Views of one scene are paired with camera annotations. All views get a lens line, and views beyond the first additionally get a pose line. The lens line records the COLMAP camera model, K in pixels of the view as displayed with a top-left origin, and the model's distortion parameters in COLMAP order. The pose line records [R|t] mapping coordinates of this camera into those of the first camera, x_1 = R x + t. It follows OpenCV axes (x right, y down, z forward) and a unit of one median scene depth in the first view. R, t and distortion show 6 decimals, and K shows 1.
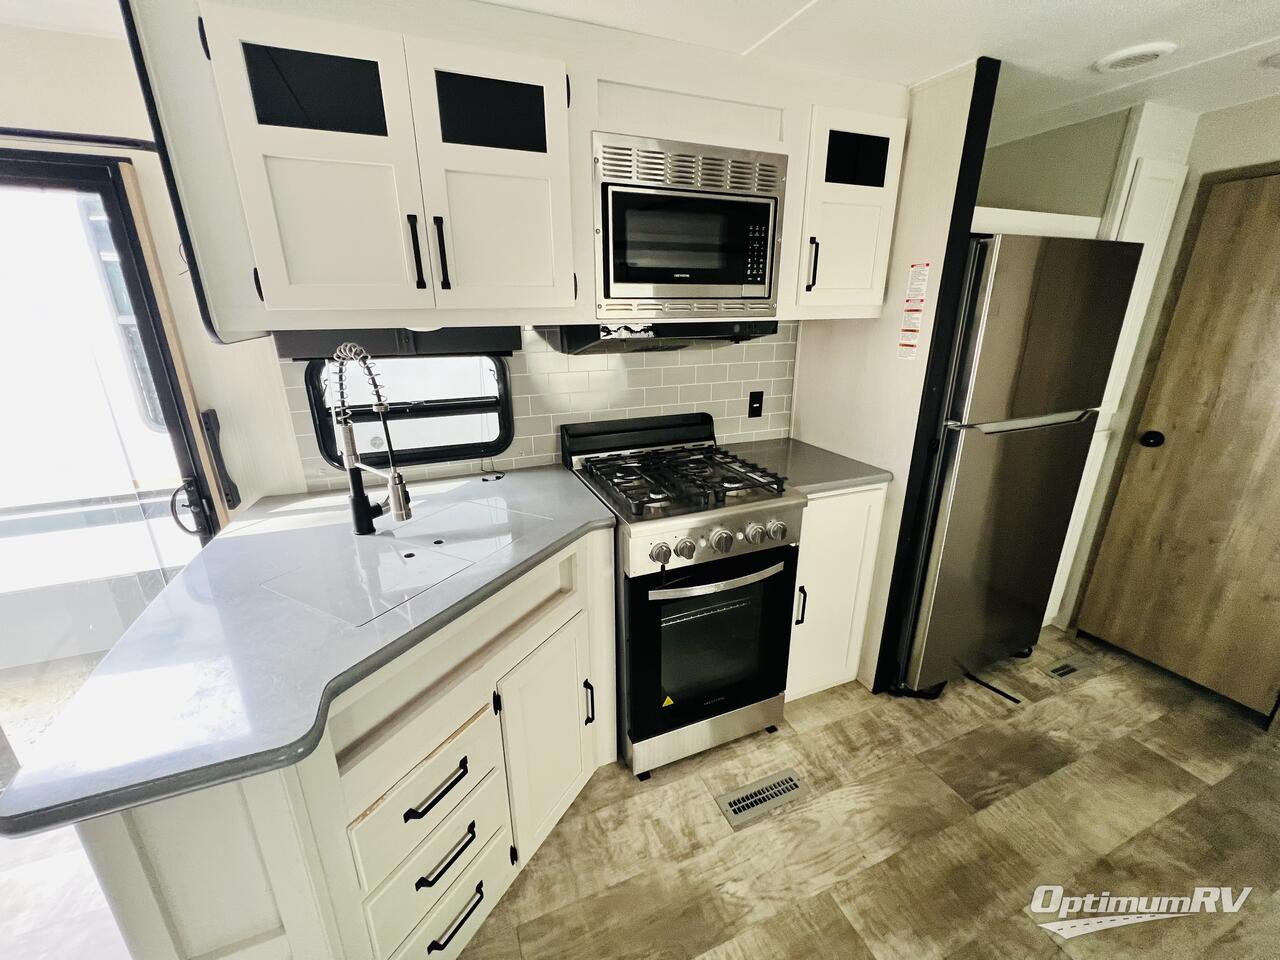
lens RADIAL K [[515.2, 0, 637.2], [0, 515.2, 478.6], [0, 0, 1]] dist [-0.000248, -0.000242]
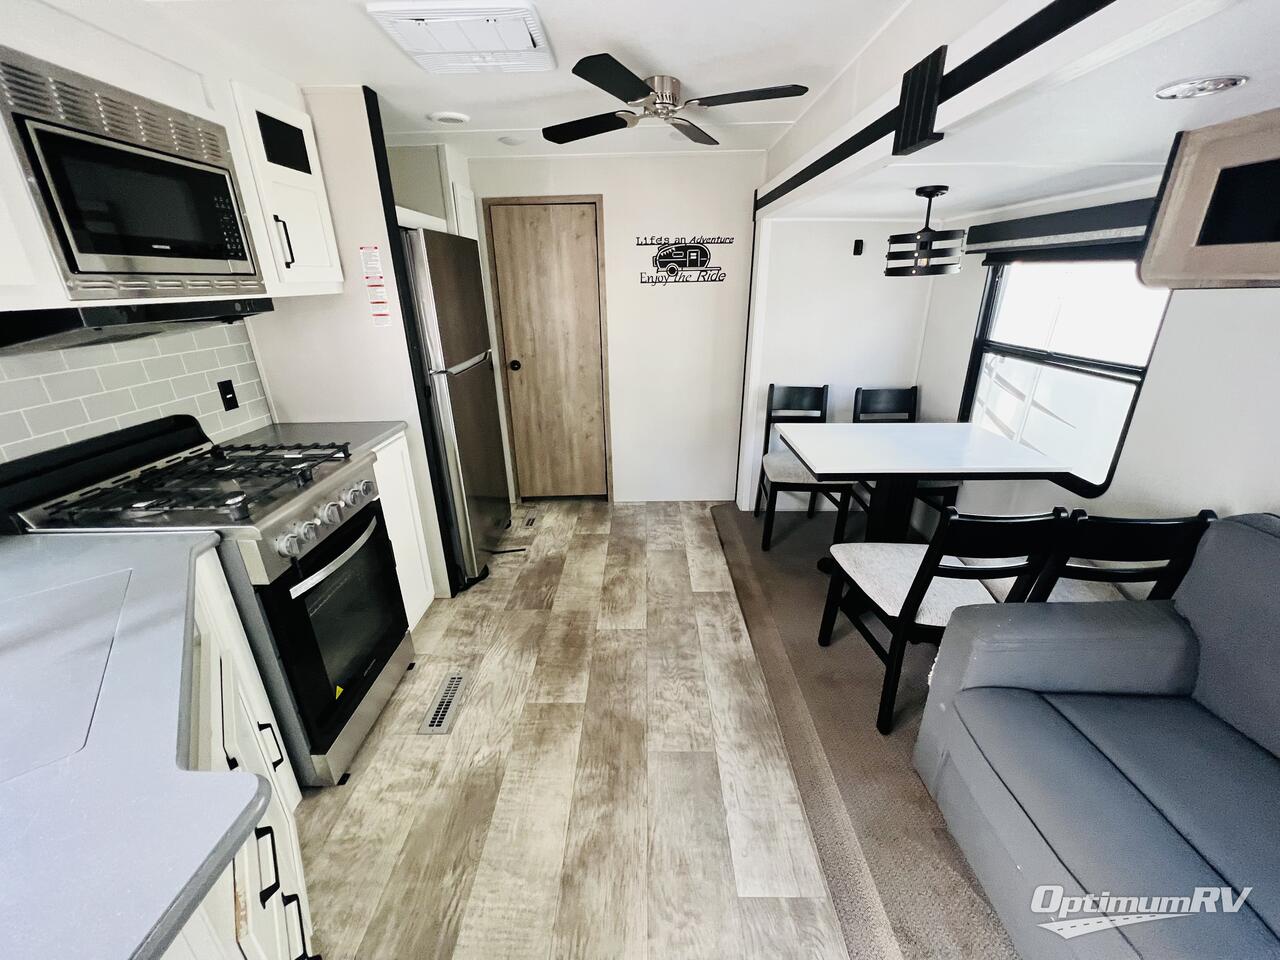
lens RADIAL K [[515.2, 0, 638.4], [0, 515.2, 479.0], [0, 0, 1]] dist [-0.000248, -0.000242]
pose [[0.390507, -0.333181, 0.858193, -0.421767], [0.303400, 0.926708, 0.221724, 0.013841], [-0.869168, 0.173791, 0.462973, -0.019032]]
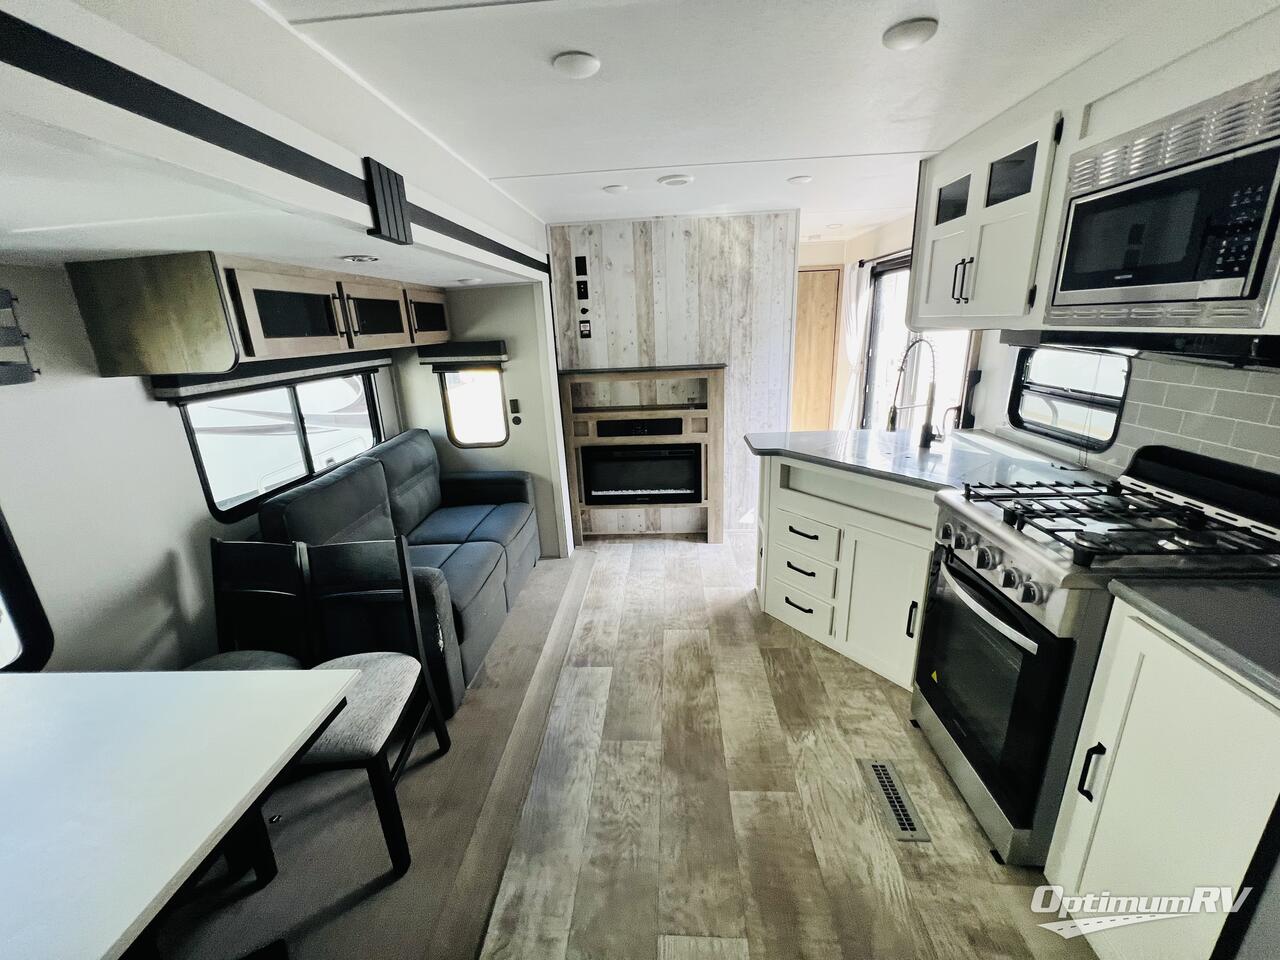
lens RADIAL K [[515.2, 0, 634.9], [0, 515.2, 480.5], [0, 0, 1]] dist [-0.000248, -0.000242]
pose [[-0.436815, 0.288886, -0.851902, 1.143185], [-0.238394, 0.875992, 0.419292, -0.236791], [0.867388, 0.386241, -0.313778, 0.626610]]
